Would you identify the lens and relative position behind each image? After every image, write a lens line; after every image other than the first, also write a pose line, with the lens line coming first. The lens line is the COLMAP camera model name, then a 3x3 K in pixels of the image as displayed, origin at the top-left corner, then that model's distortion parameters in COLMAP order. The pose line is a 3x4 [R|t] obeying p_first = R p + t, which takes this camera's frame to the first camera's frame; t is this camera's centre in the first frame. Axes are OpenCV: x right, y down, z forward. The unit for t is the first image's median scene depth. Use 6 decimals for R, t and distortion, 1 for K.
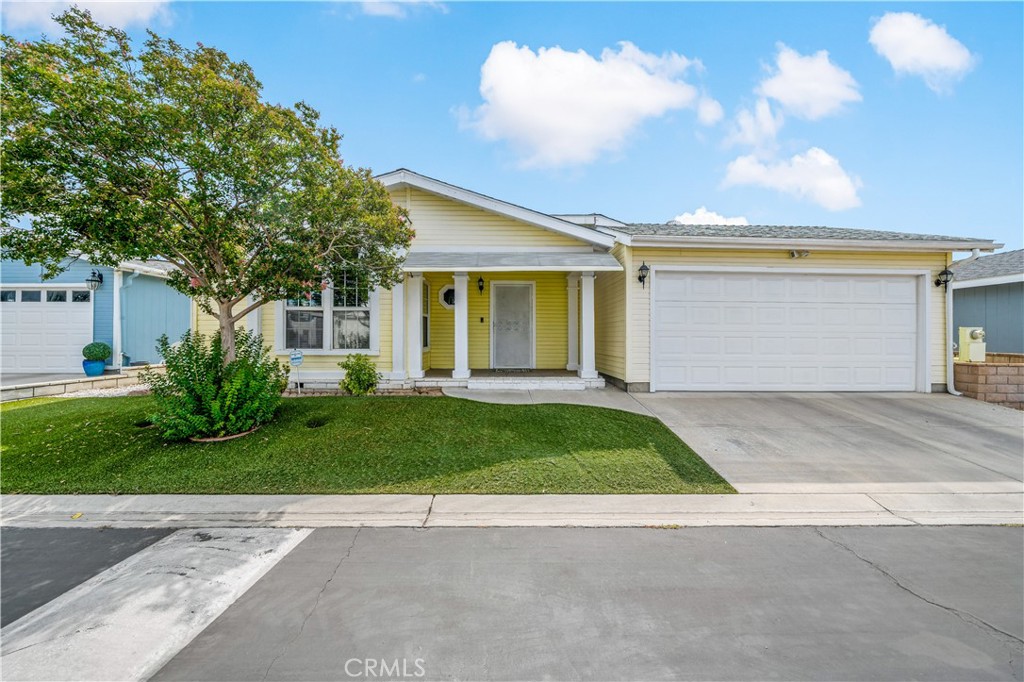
lens RADIAL K [[354.6, 0, 512.3], [0, 354.6, 338.5], [0, 0, 1]] dist [-0.002666, -0.000013]
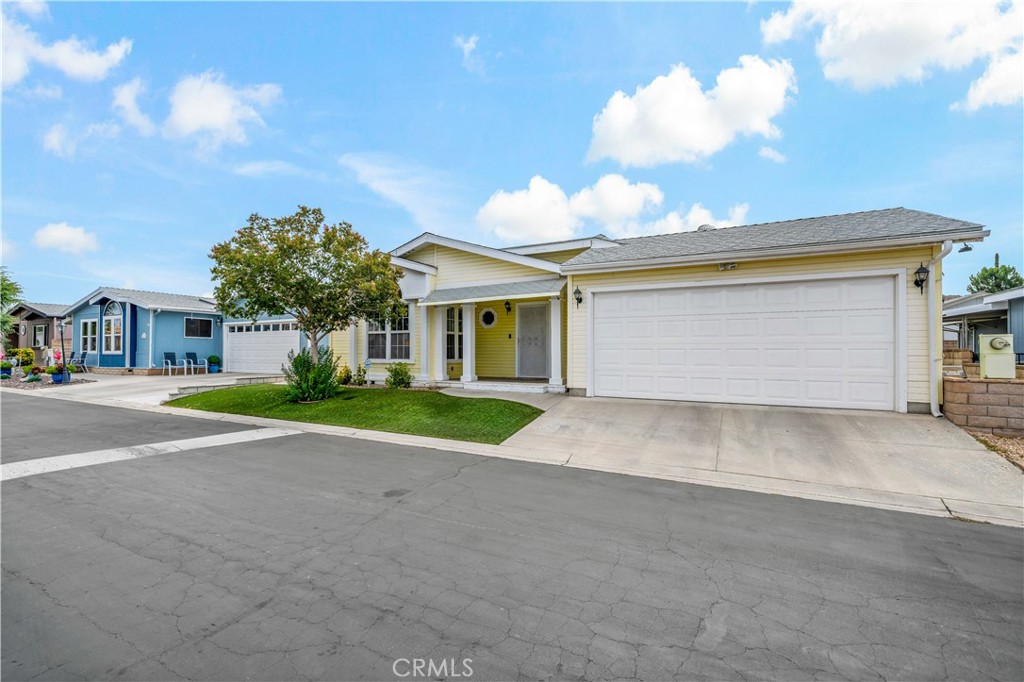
lens RADIAL K [[434.3, 0, 512.1], [0, 434.3, 347.7], [0, 0, 1]] dist [0.004415, 0.000291]
pose [[0.877341, -0.009020, -0.479783, 0.839193], [0.001495, 0.999870, -0.016063, 0.012591], [0.479865, 0.013376, 0.877240, -0.366520]]
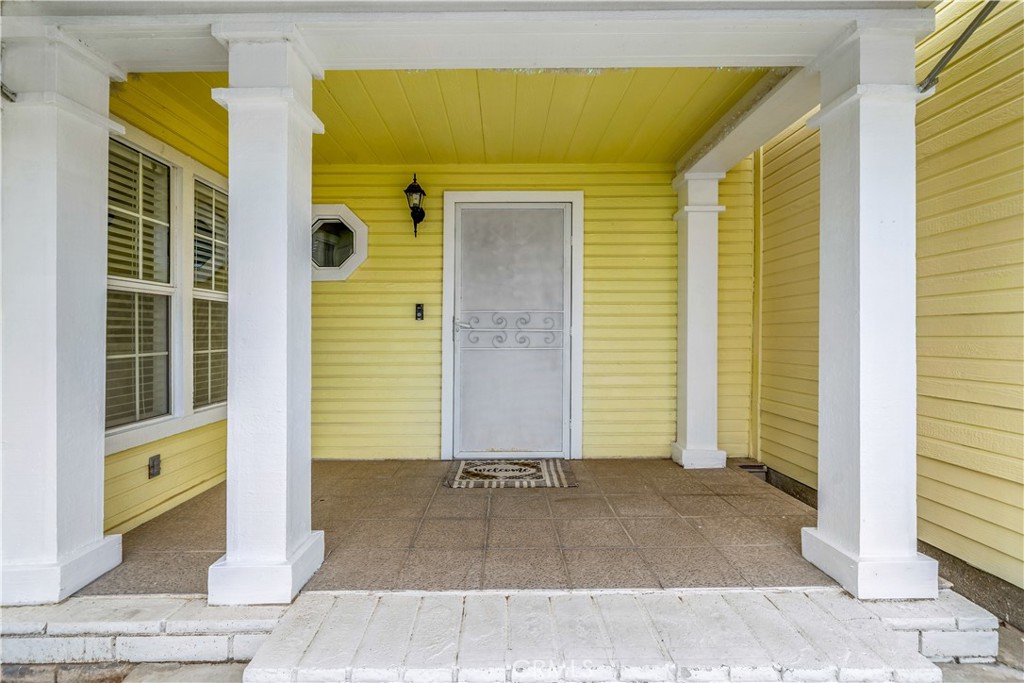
lens RADIAL K [[434.3, 0, 514.0], [0, 434.3, 332.6], [0, 0, 1]] dist [0.004415, 0.000291]
pose [[0.999992, -0.004021, -0.000480, 0.003057], [0.004020, 0.999987, -0.003051, -0.041321], [0.000492, 0.003049, 0.999995, 0.808009]]
